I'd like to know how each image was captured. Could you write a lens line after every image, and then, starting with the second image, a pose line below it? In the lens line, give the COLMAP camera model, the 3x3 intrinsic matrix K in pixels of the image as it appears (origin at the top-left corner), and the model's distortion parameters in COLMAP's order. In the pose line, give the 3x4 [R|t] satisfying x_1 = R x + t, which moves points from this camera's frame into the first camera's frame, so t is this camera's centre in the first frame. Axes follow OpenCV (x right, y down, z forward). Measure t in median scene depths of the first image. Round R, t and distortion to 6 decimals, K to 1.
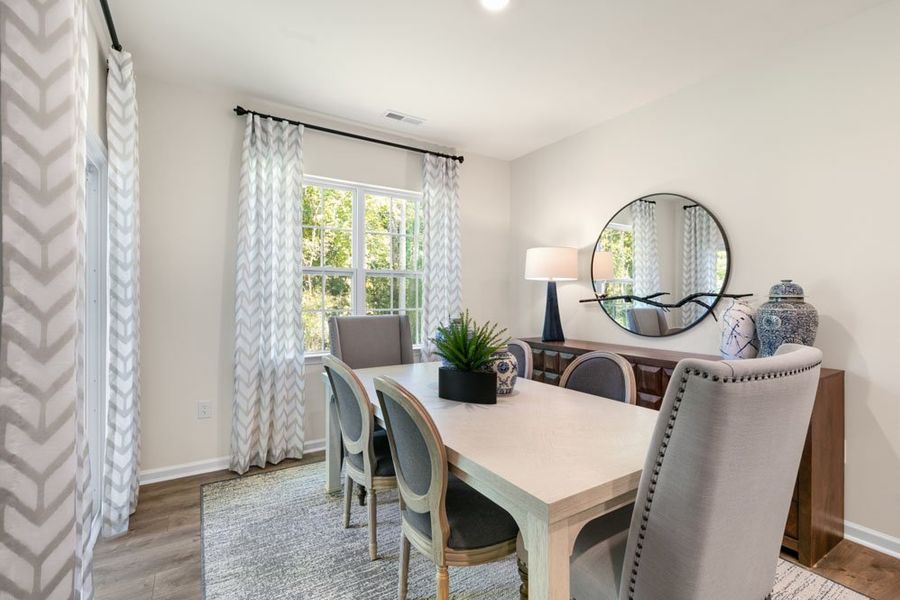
lens RADIAL K [[412.9, 0, 441.5], [0, 412.9, 298.2], [0, 0, 1]] dist [-0.018041, -0.000822]
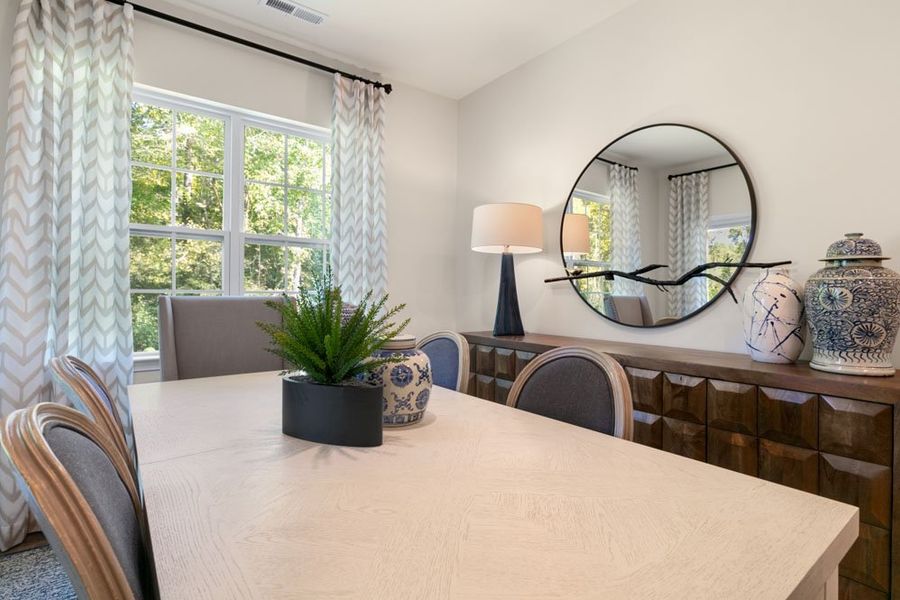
lens RADIAL K [[412.9, 0, 455.9], [0, 412.9, 295.1], [0, 0, 1]] dist [-0.018041, -0.000822]
pose [[0.995645, 0.006043, 0.093031, 0.123883], [-0.004842, 0.999902, -0.013131, 0.048369], [-0.093101, 0.012624, 0.995577, 0.319957]]
